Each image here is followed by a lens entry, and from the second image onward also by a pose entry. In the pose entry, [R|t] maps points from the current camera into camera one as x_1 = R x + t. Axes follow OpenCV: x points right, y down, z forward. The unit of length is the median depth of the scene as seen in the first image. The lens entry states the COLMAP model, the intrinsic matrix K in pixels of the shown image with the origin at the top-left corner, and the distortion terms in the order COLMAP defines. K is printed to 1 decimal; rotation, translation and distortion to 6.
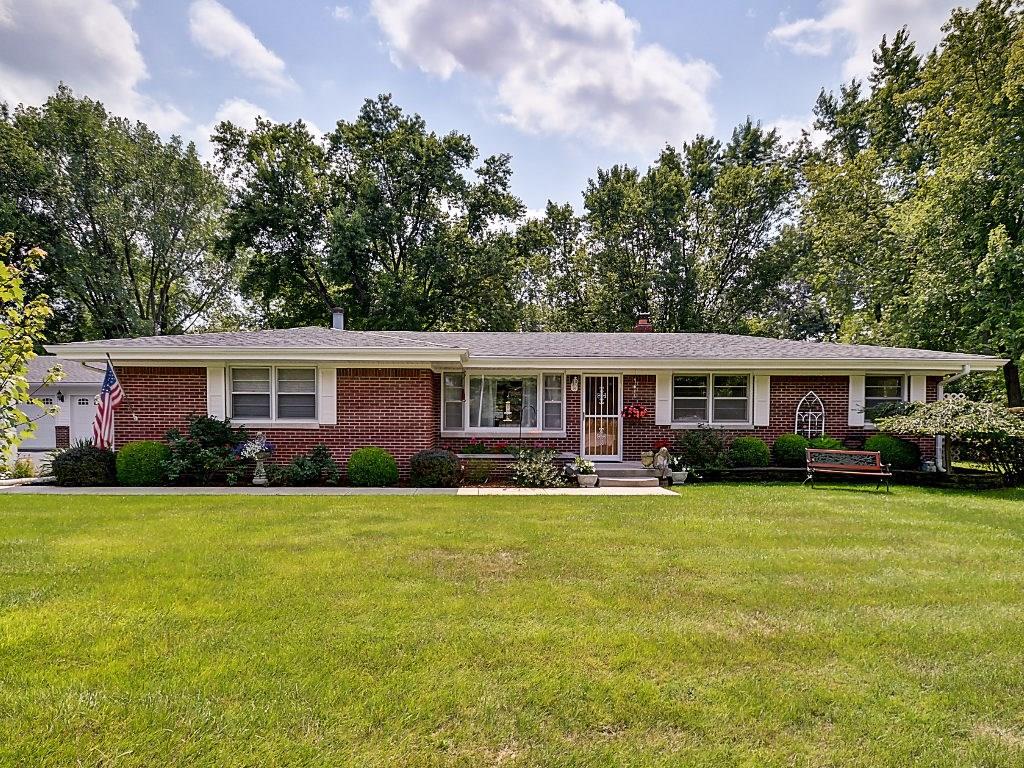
lens RADIAL K [[526.1, 0, 506.9], [0, 526.1, 408.4], [0, 0, 1]] dist [0.035058, -0.026036]
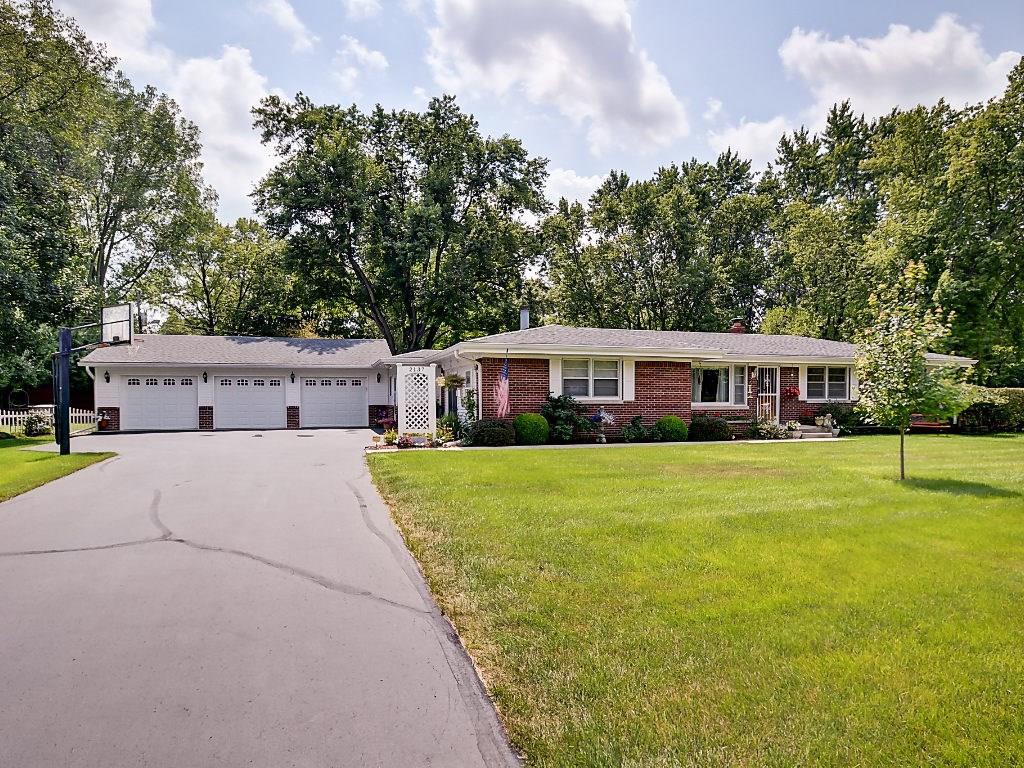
lens RADIAL K [[605.5, 0, 510.9], [0, 605.5, 381.9], [0, 0, 1]] dist [0.001060, 0.001032]
pose [[0.960856, 0.004002, 0.277020, -0.971589], [-0.000559, 0.999922, -0.012506, 0.000658], [-0.277048, 0.011861, 0.960783, -0.423420]]
